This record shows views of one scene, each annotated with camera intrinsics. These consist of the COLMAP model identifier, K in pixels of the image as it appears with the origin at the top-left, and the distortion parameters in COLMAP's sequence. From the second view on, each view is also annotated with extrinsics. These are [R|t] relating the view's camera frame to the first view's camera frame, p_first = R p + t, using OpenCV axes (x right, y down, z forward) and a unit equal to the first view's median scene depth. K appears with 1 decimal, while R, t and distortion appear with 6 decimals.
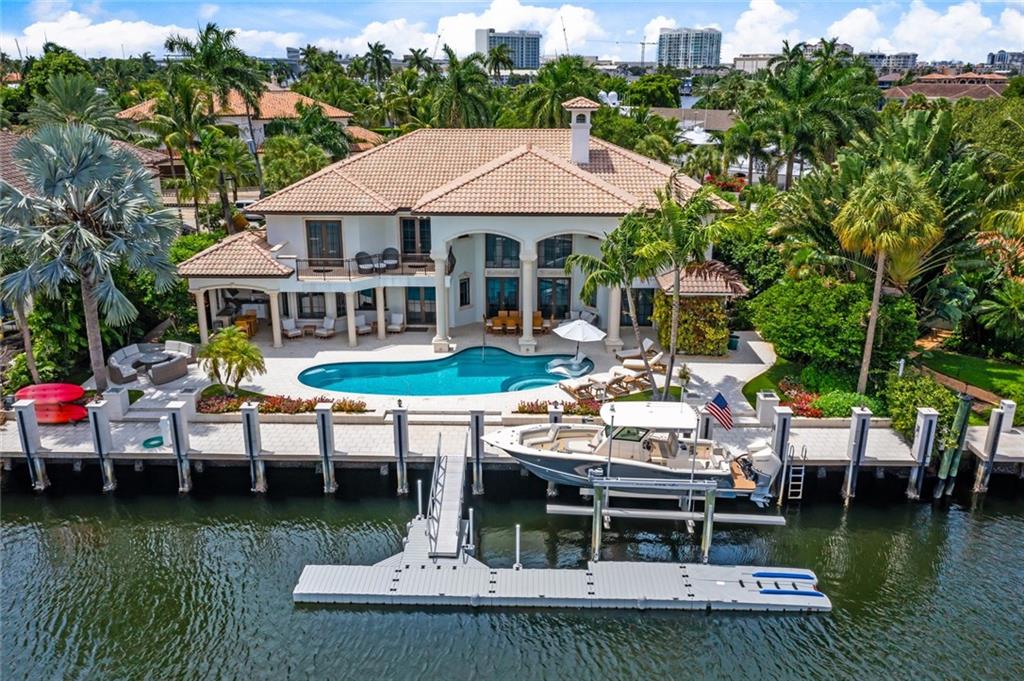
lens RADIAL K [[802.8, 0, 510.3], [0, 802.8, 334.7], [0, 0, 1]] dist [-0.004955, 0.007319]
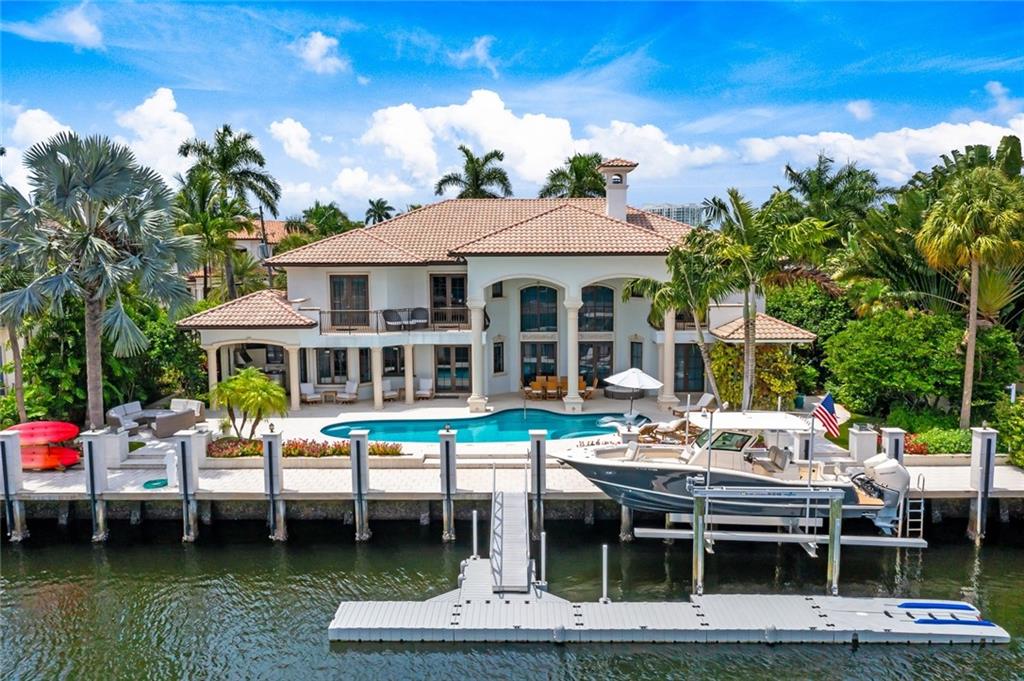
lens RADIAL K [[802.8, 0, 503.3], [0, 802.8, 354.6], [0, 0, 1]] dist [-0.004955, 0.007319]
pose [[0.999900, -0.012911, 0.005794, -0.077073], [0.013782, 0.981387, -0.191546, 0.162962], [-0.003213, 0.191607, 0.981467, 0.133399]]
